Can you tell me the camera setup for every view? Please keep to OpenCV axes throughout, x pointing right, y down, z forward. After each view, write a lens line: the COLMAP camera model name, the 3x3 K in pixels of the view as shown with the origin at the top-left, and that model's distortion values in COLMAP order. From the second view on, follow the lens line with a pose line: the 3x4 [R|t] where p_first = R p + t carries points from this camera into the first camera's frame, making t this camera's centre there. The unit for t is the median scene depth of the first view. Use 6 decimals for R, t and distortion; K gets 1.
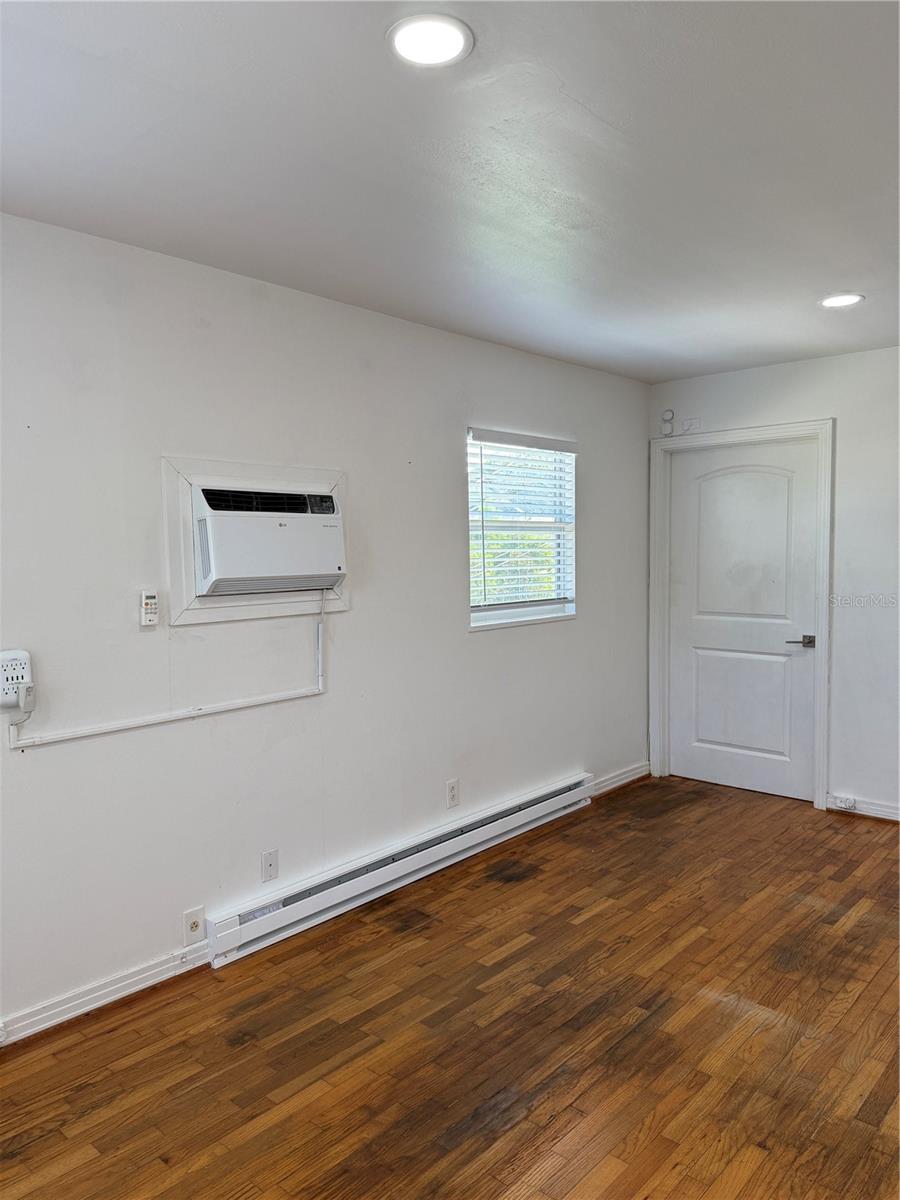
lens RADIAL K [[847.1, 0, 449.5], [0, 847.1, 609.8], [0, 0, 1]] dist [0.059388, -0.051727]
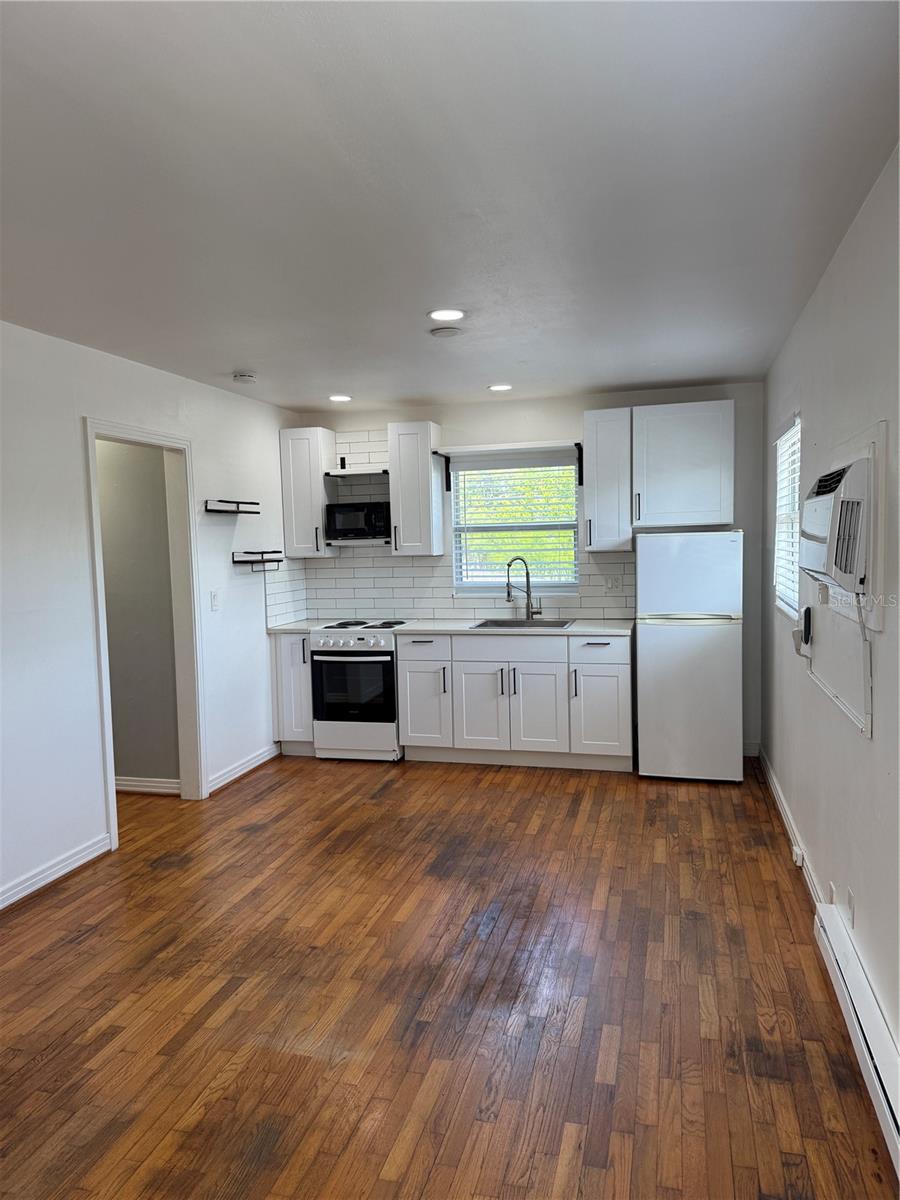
lens RADIAL K [[847.1, 0, 449.5], [0, 847.1, 609.8], [0, 0, 1]] dist [0.059388, -0.051727]
pose [[-0.887113, 0.071662, -0.455954, 0.608220], [-0.000453, 0.987737, 0.156124, -0.151925], [0.461551, 0.138707, -0.876202, 1.796427]]
